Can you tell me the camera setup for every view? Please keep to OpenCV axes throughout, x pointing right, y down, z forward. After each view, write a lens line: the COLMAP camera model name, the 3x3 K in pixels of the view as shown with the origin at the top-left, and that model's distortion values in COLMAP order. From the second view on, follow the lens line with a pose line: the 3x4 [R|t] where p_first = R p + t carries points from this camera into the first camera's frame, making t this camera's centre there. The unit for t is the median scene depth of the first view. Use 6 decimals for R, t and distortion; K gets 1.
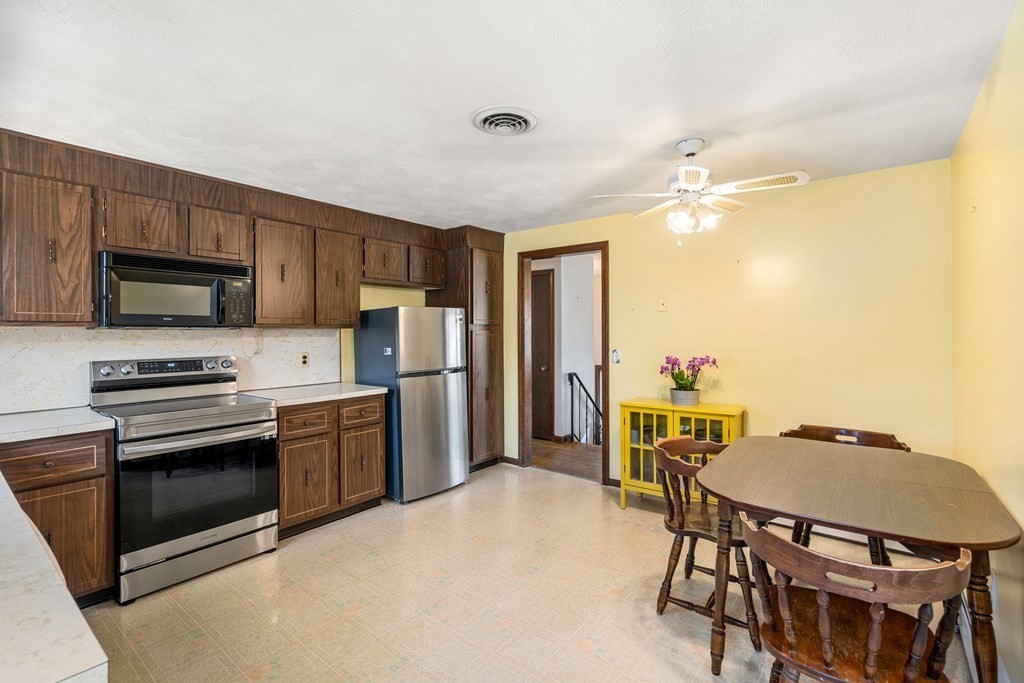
lens RADIAL K [[463.9, 0, 513.7], [0, 463.9, 329.5], [0, 0, 1]] dist [-0.007261, 0.002009]
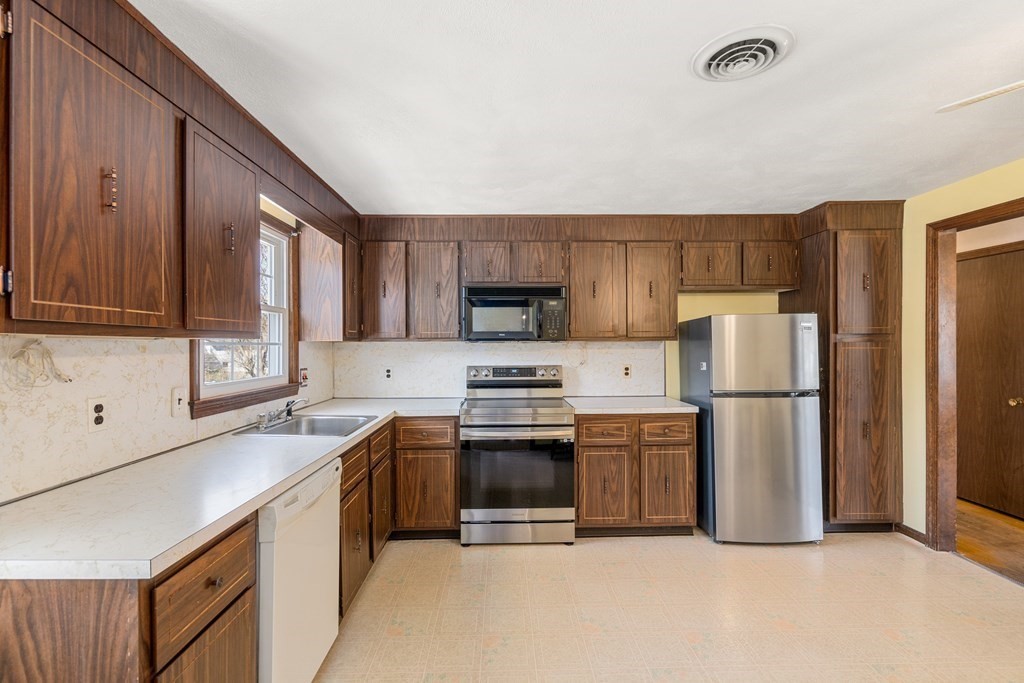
lens RADIAL K [[463.9, 0, 511.9], [0, 463.9, 344.6], [0, 0, 1]] dist [-0.007261, 0.002009]
pose [[0.633706, 0.002130, -0.773571, 0.209519], [0.007143, 0.999937, 0.008605, -0.005427], [0.773541, -0.010978, 0.633651, 0.173508]]
